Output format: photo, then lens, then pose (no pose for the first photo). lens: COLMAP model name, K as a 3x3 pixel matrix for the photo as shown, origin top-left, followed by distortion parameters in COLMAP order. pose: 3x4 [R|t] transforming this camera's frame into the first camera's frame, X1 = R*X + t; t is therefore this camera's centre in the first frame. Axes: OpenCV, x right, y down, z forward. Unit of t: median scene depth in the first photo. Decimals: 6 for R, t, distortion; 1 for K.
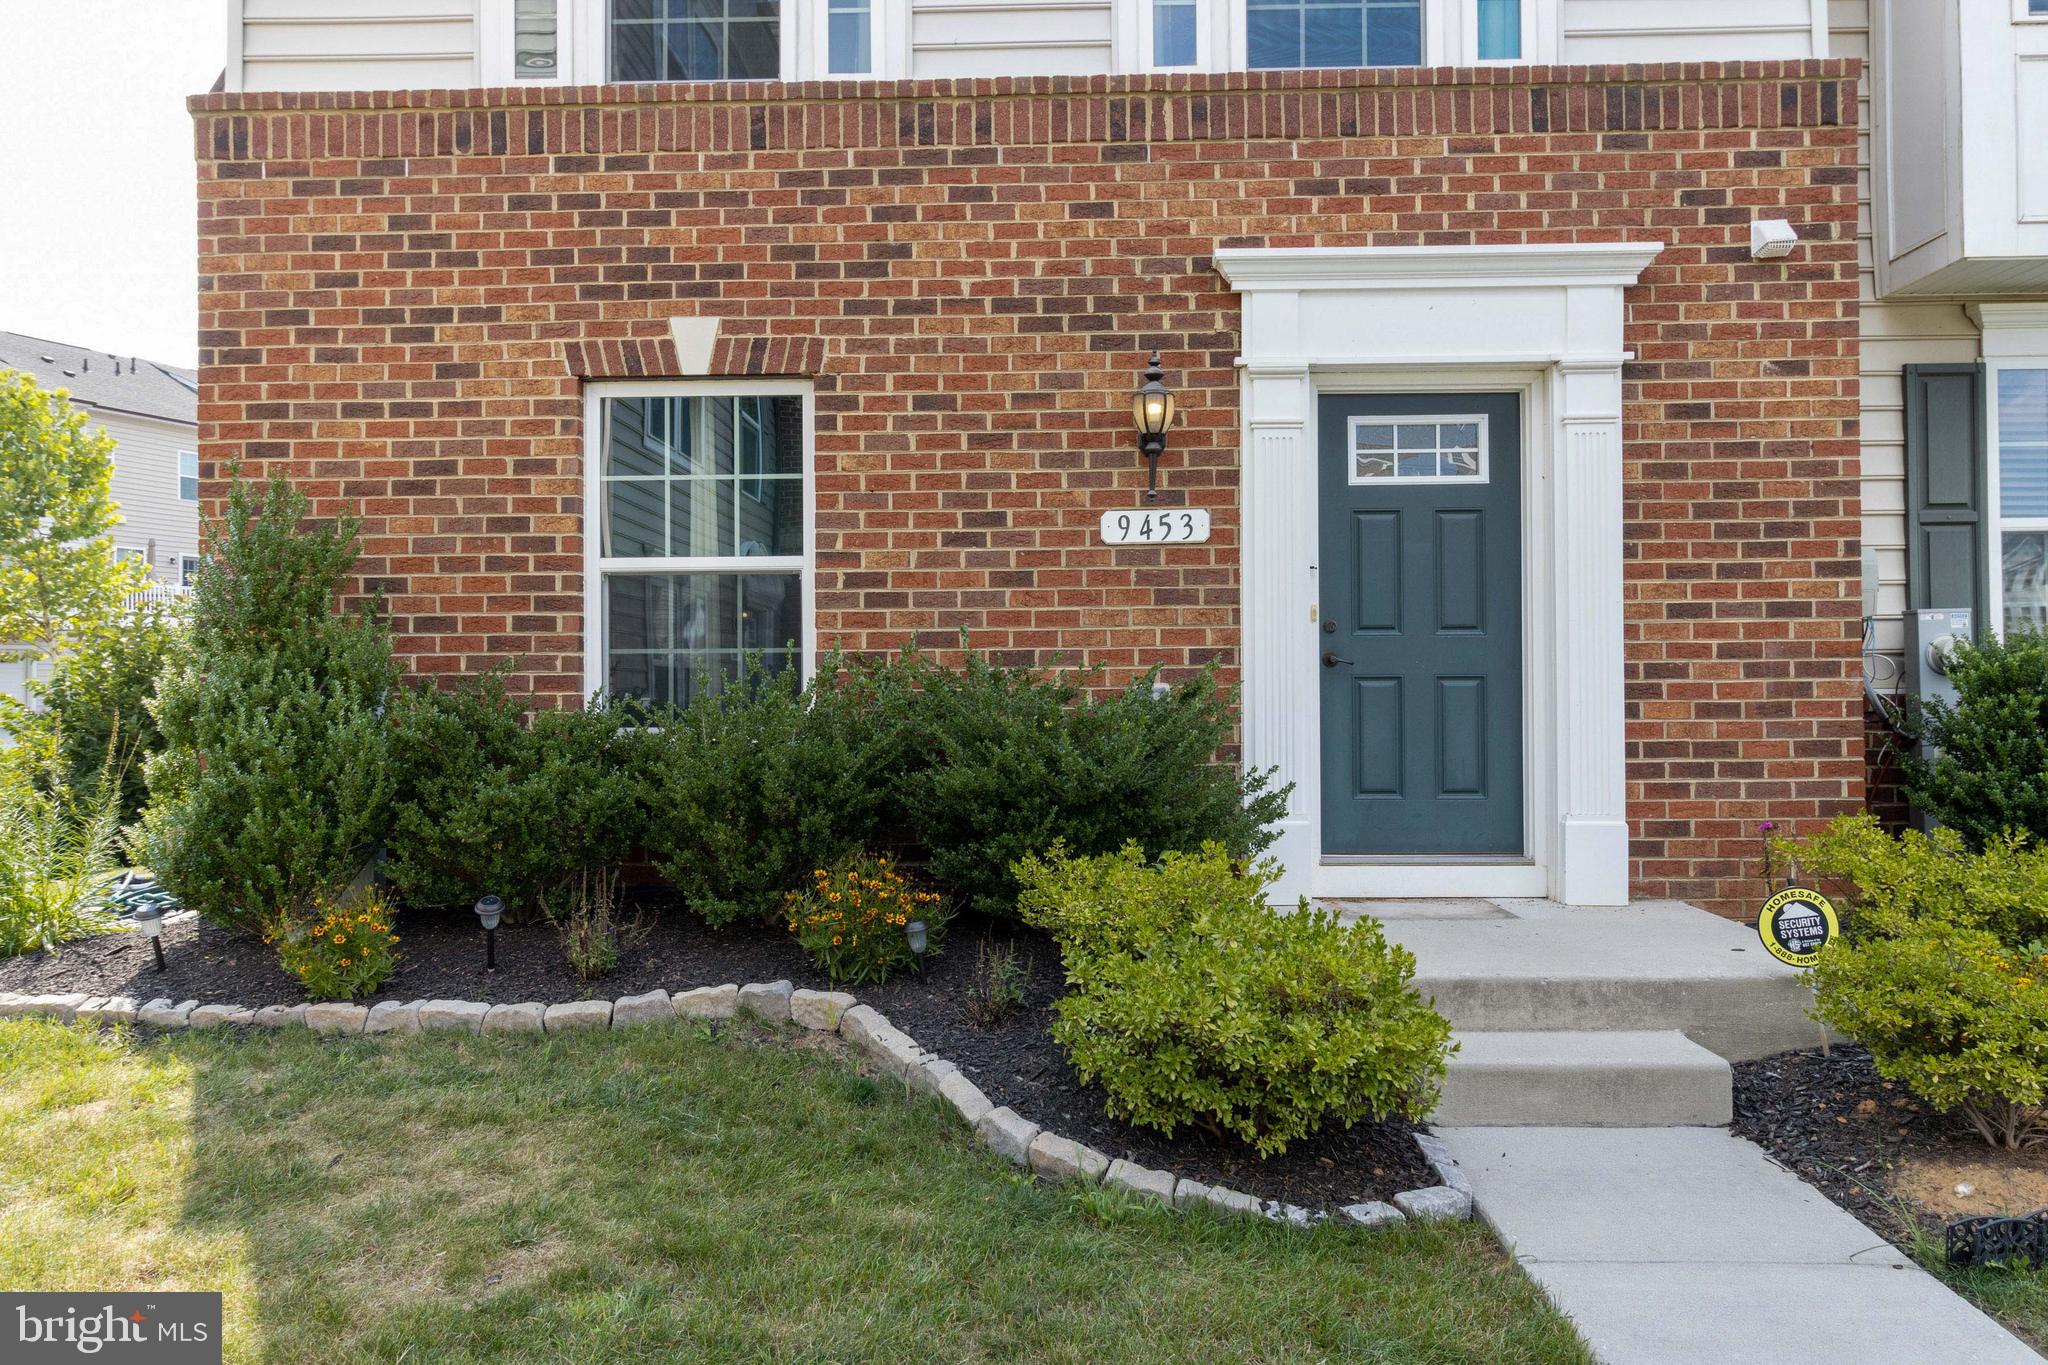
lens RADIAL K [[1322.1, 0, 1025.0], [0, 1322.1, 675.7], [0, 0, 1]] dist [0.005777, -0.003746]
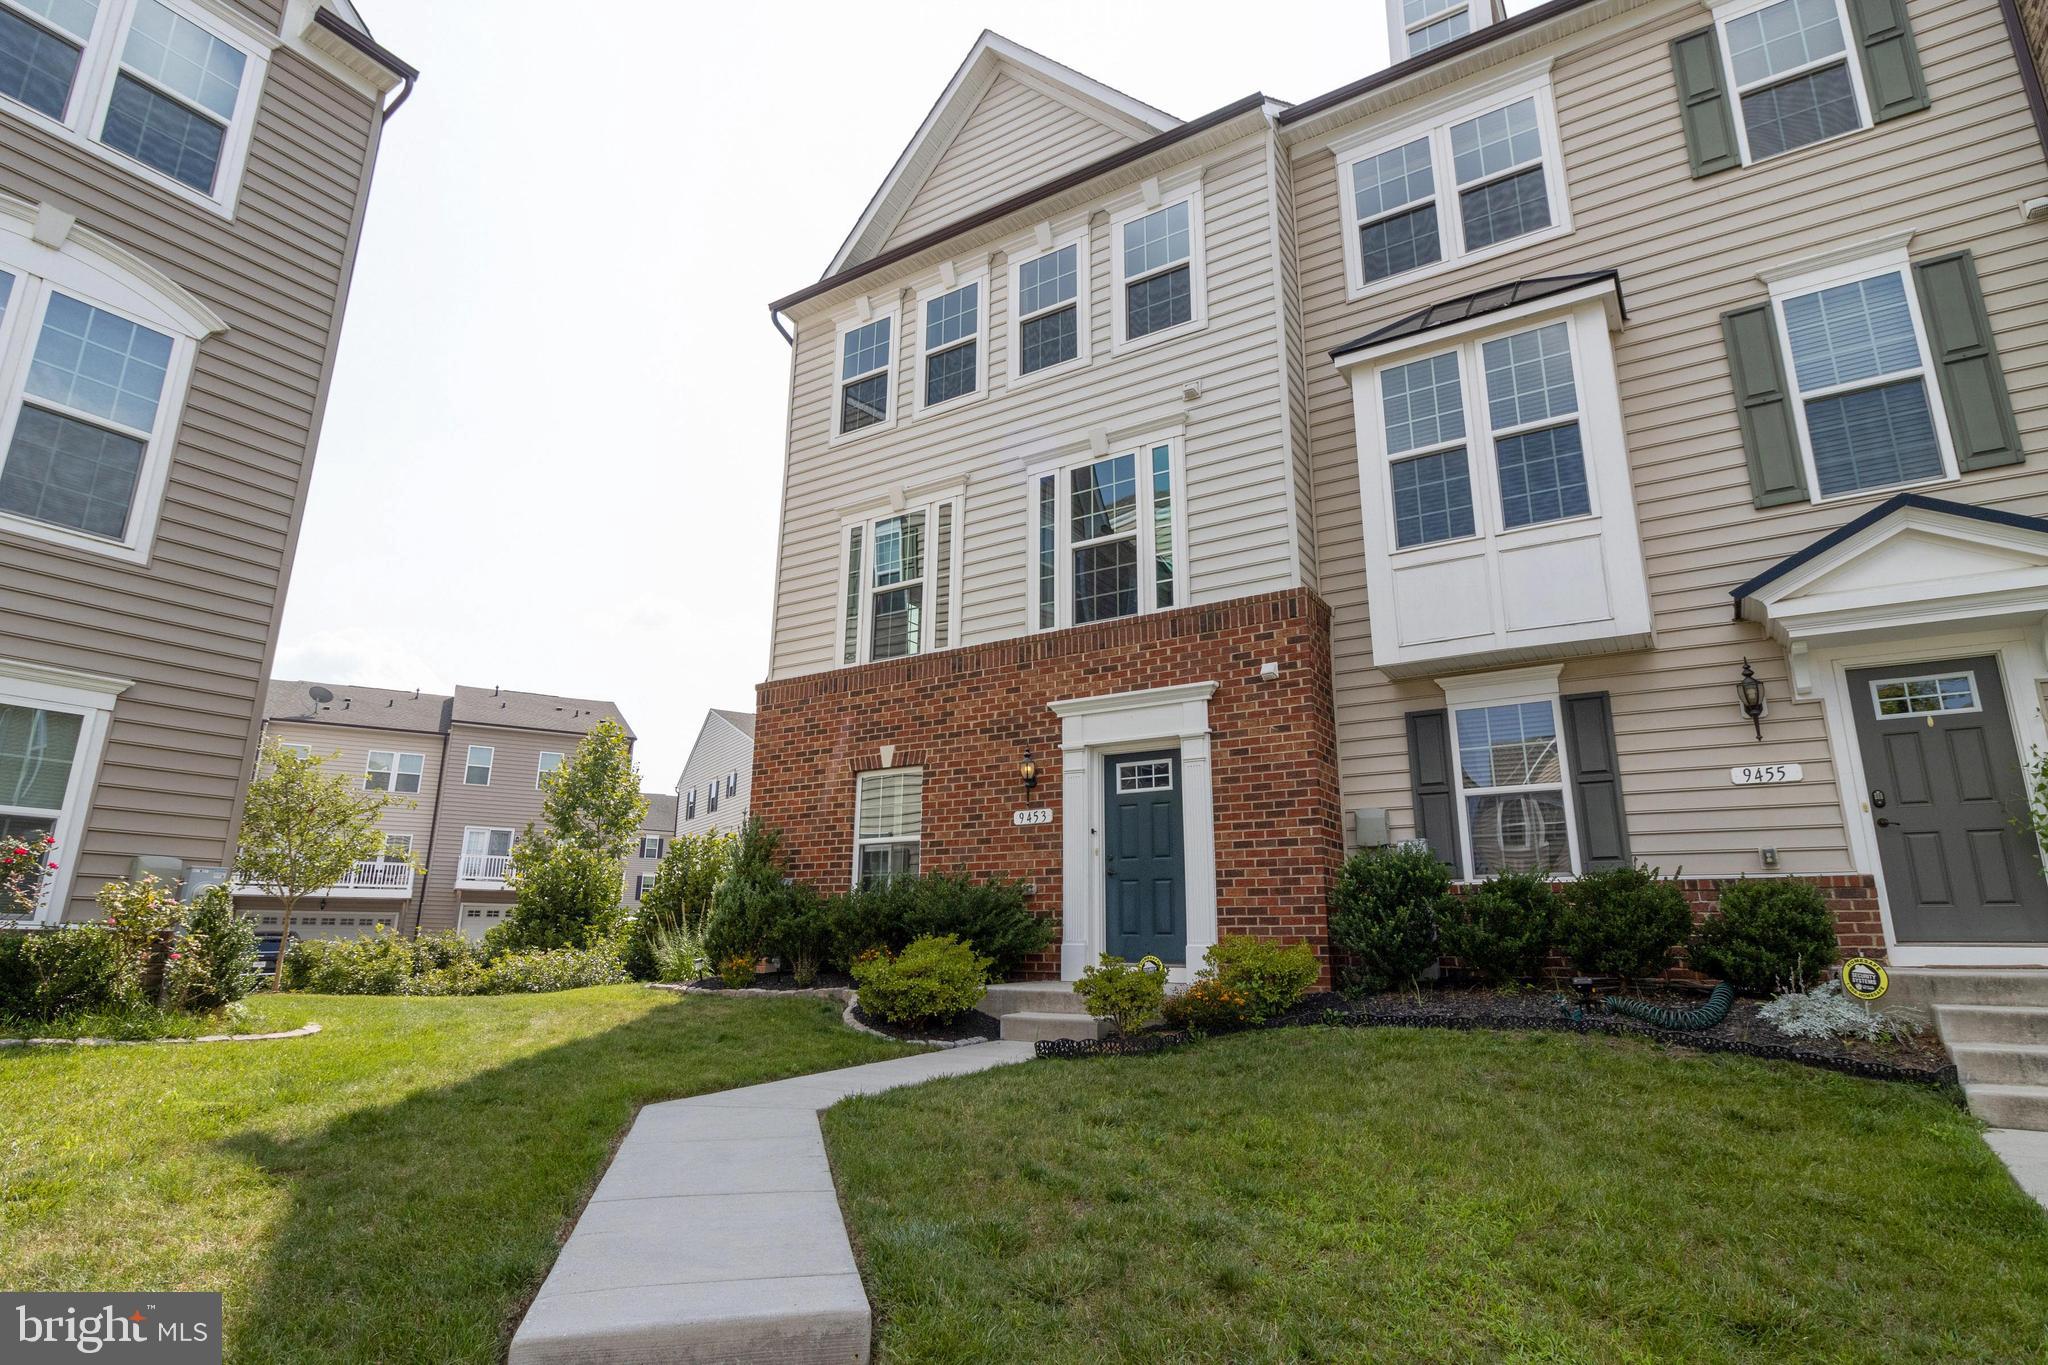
lens RADIAL K [[1076.8, 0, 1020.4], [0, 1076.8, 677.0], [0, 0, 1]] dist [0.001874, 0.000432]
pose [[0.850398, -0.115228, -0.513367, 1.107415], [-0.009519, 0.972194, -0.233983, 0.096908], [0.526054, 0.203866, 0.825655, -0.669426]]
